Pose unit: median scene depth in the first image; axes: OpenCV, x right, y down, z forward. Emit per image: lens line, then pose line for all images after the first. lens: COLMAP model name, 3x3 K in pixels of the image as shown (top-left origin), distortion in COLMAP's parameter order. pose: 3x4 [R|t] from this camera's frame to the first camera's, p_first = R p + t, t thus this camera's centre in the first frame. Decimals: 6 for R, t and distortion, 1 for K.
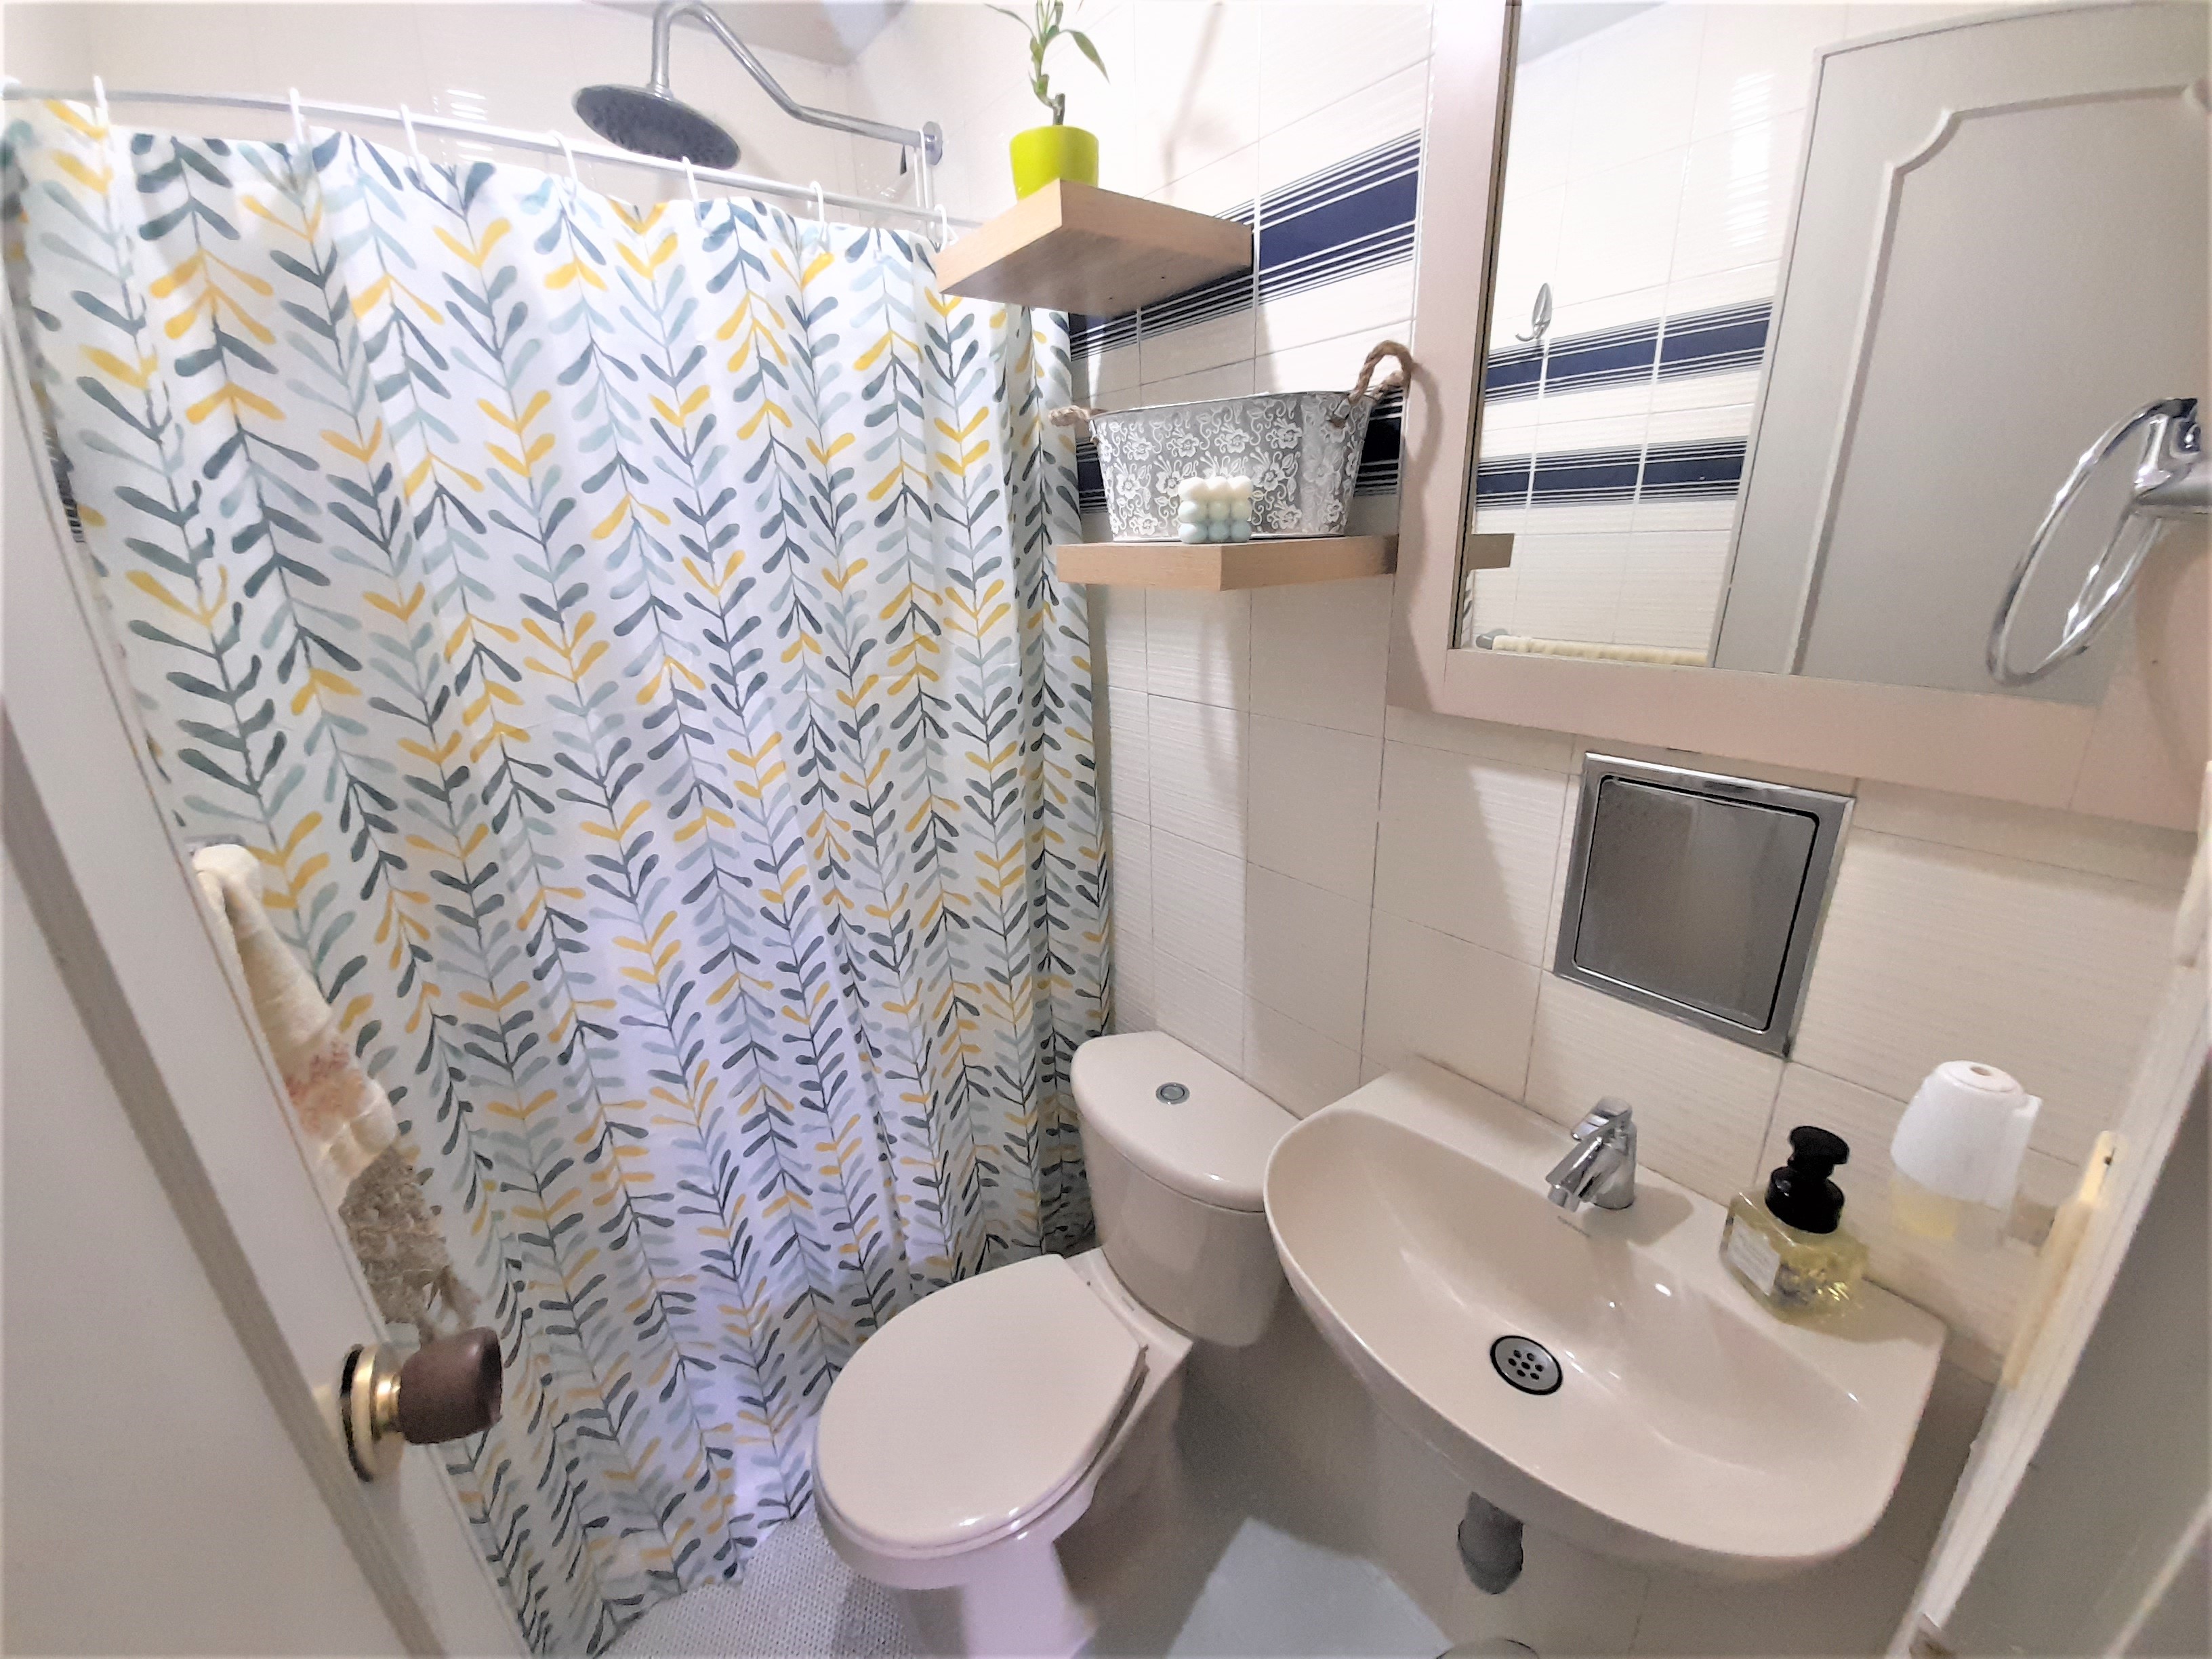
lens RADIAL K [[875.2, 0, 1114.1], [0, 875.2, 832.0], [0, 0, 1]] dist [0.003737, -0.006570]
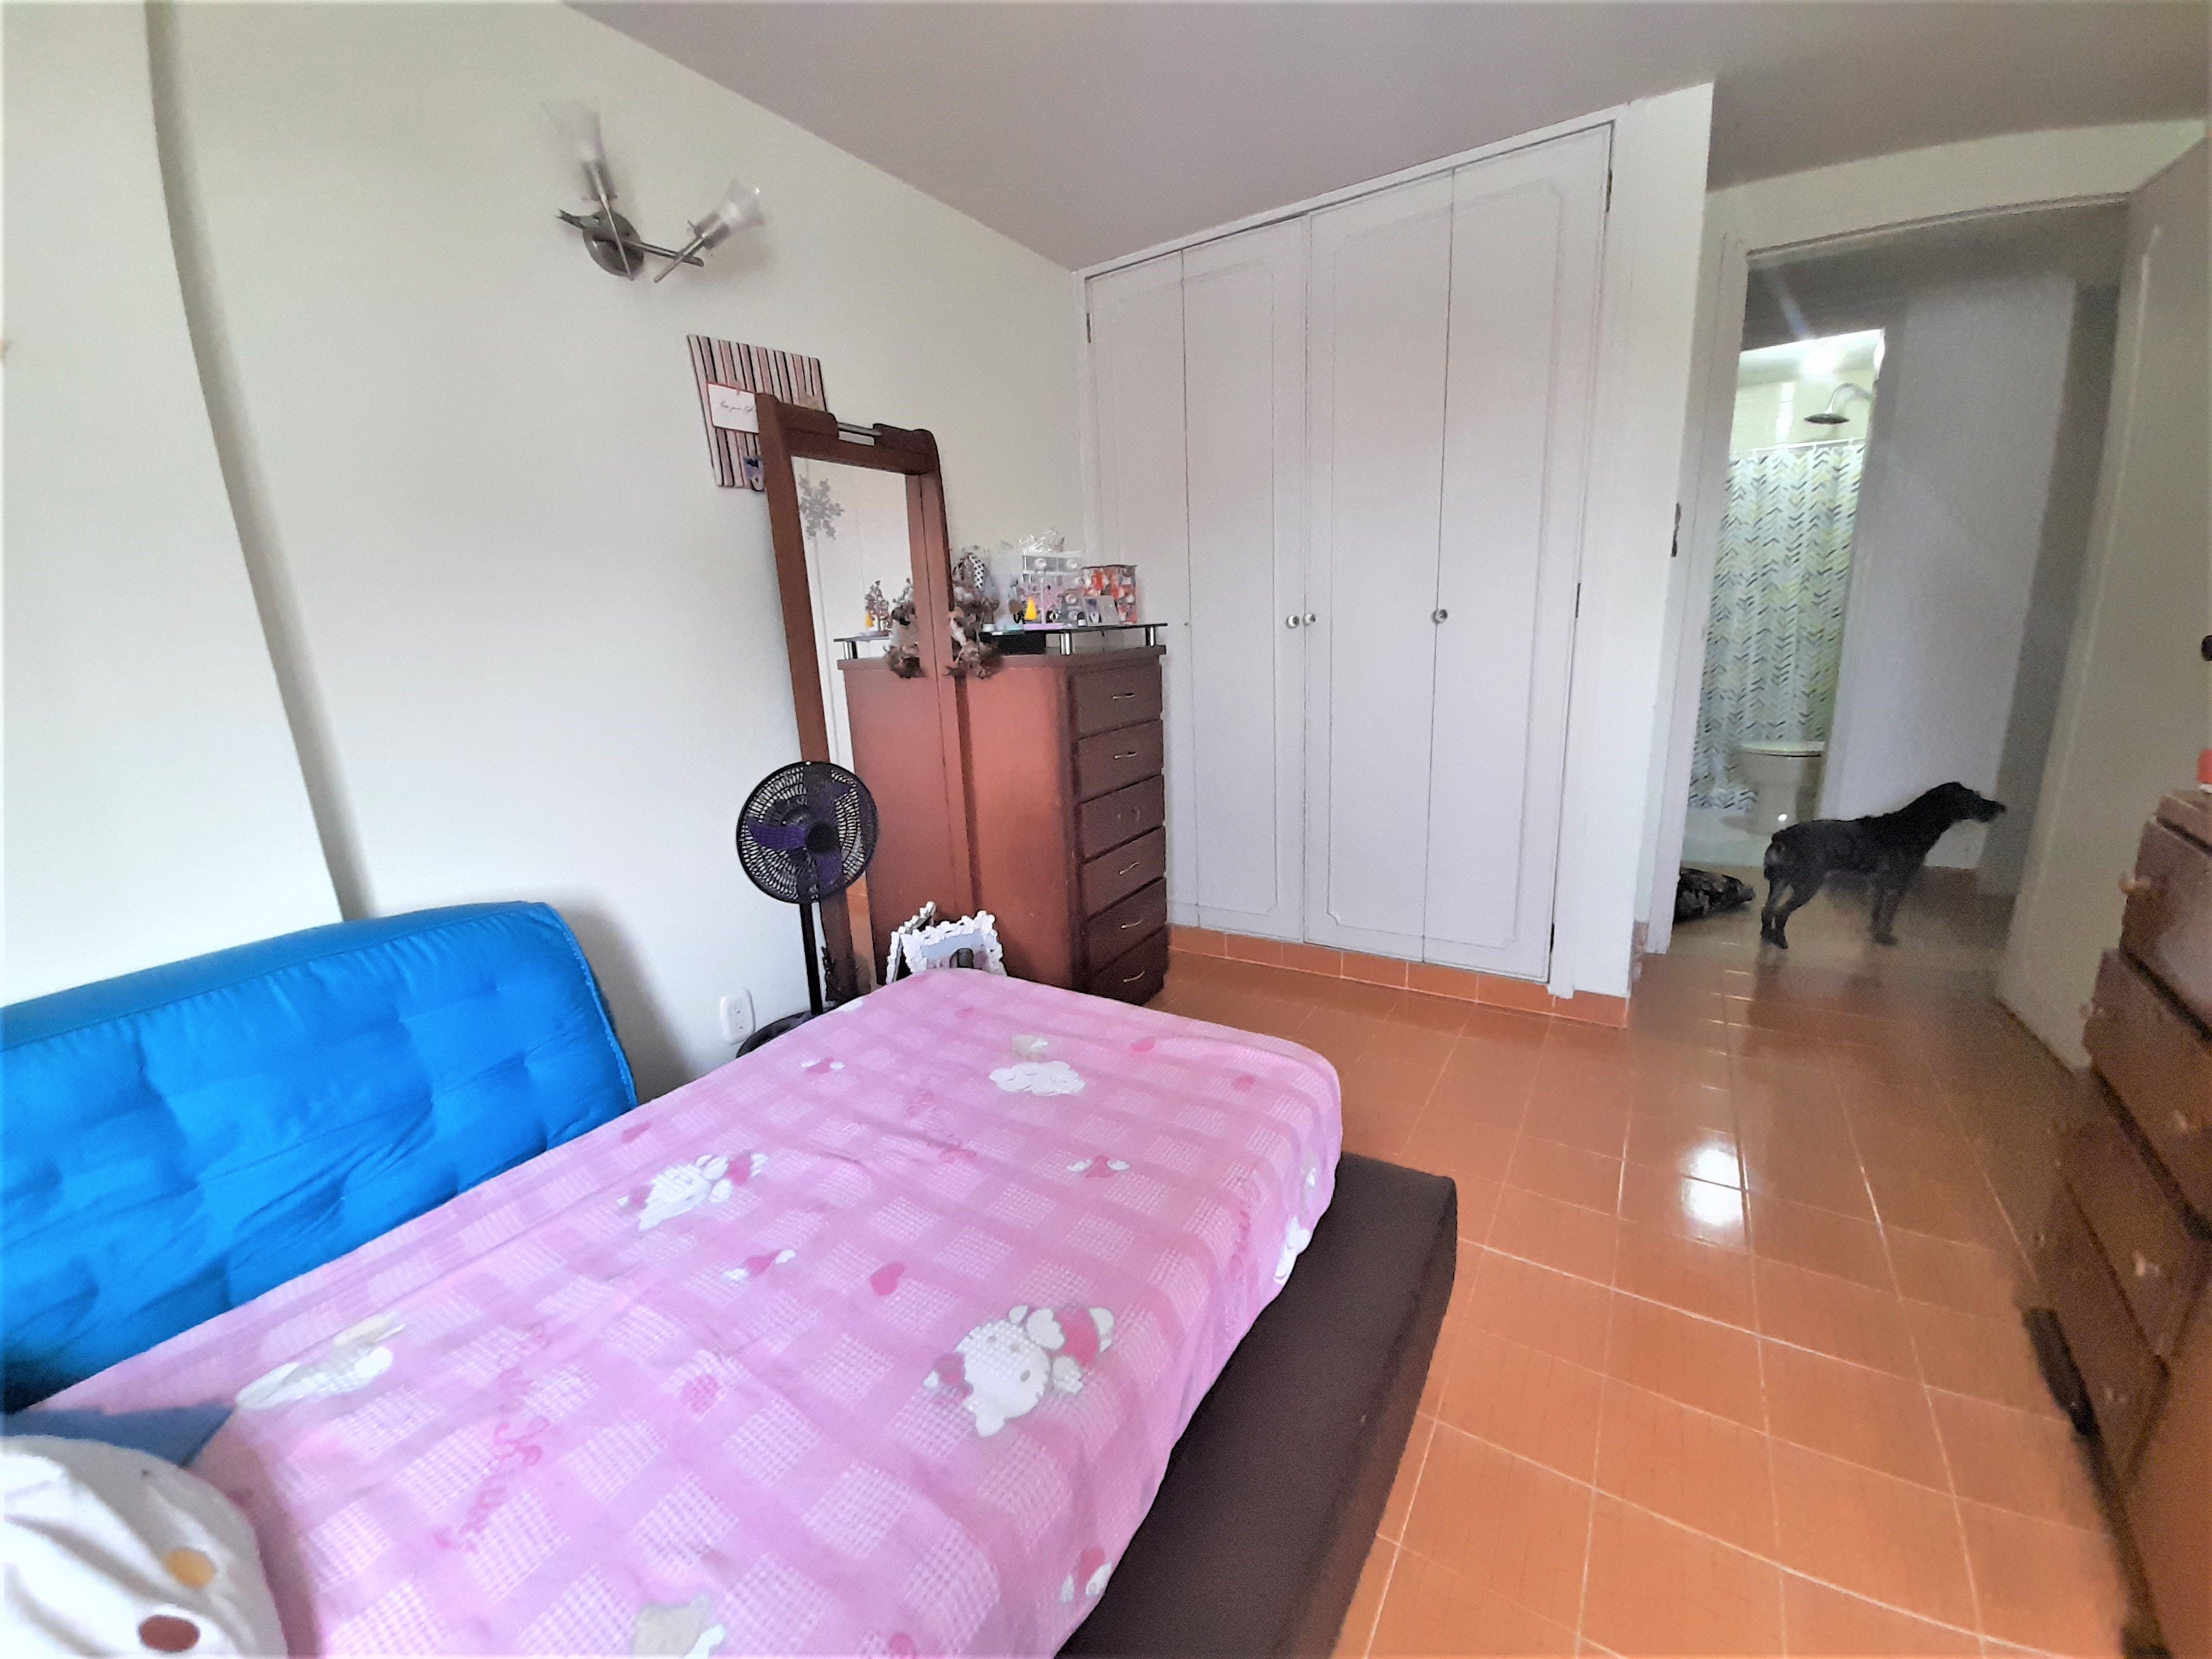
lens RADIAL K [[875.2, 0, 1107.5], [0, 875.2, 830.0], [0, 0, 1]] dist [0.003737, -0.006570]
pose [[0.350369, 0.238401, -0.905763, 2.546278], [-0.275714, 0.950466, 0.143515, 1.374616], [0.895111, 0.199448, 0.398744, -3.355906]]
